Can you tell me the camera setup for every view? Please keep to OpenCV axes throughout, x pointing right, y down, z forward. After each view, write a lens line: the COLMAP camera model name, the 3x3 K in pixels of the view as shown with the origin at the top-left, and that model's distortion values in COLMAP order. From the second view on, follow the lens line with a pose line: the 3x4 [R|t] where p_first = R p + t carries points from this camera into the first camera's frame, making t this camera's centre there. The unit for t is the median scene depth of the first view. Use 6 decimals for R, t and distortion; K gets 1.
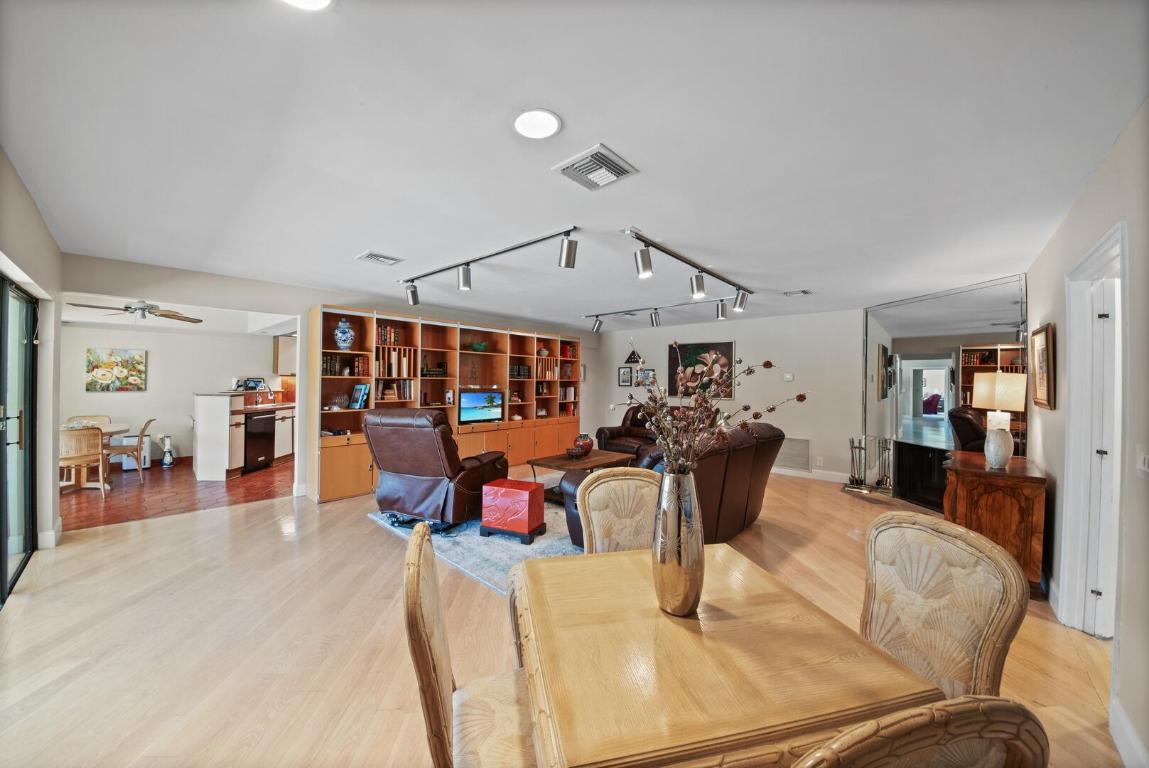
lens RADIAL K [[418.6, 0, 577.8], [0, 418.6, 377.6], [0, 0, 1]] dist [-0.000056, -0.014981]
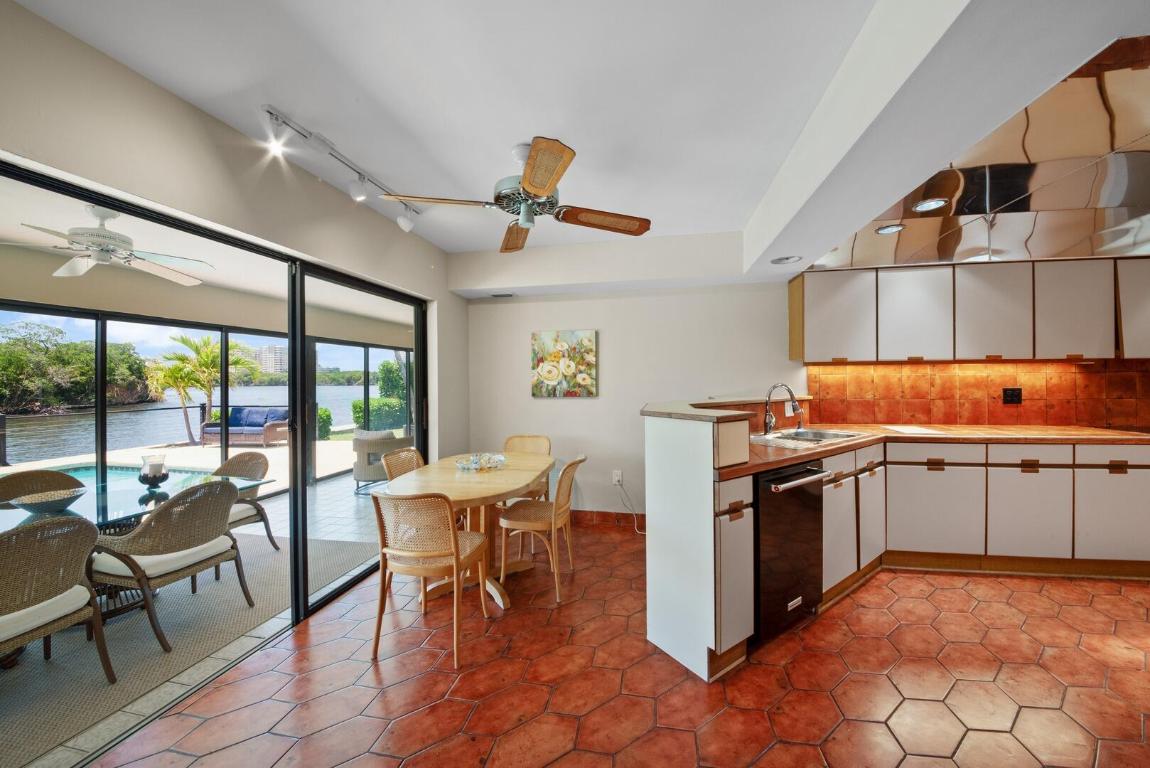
lens RADIAL K [[418.9, 0, 578.3], [0, 418.9, 377.6], [0, 0, 1]] dist [-0.000056, -0.014981]
pose [[0.521302, -0.021473, -0.853102, -0.567756], [0.021493, 0.999697, -0.012030, 0.011269], [0.853102, -0.012064, 0.521605, 0.686061]]
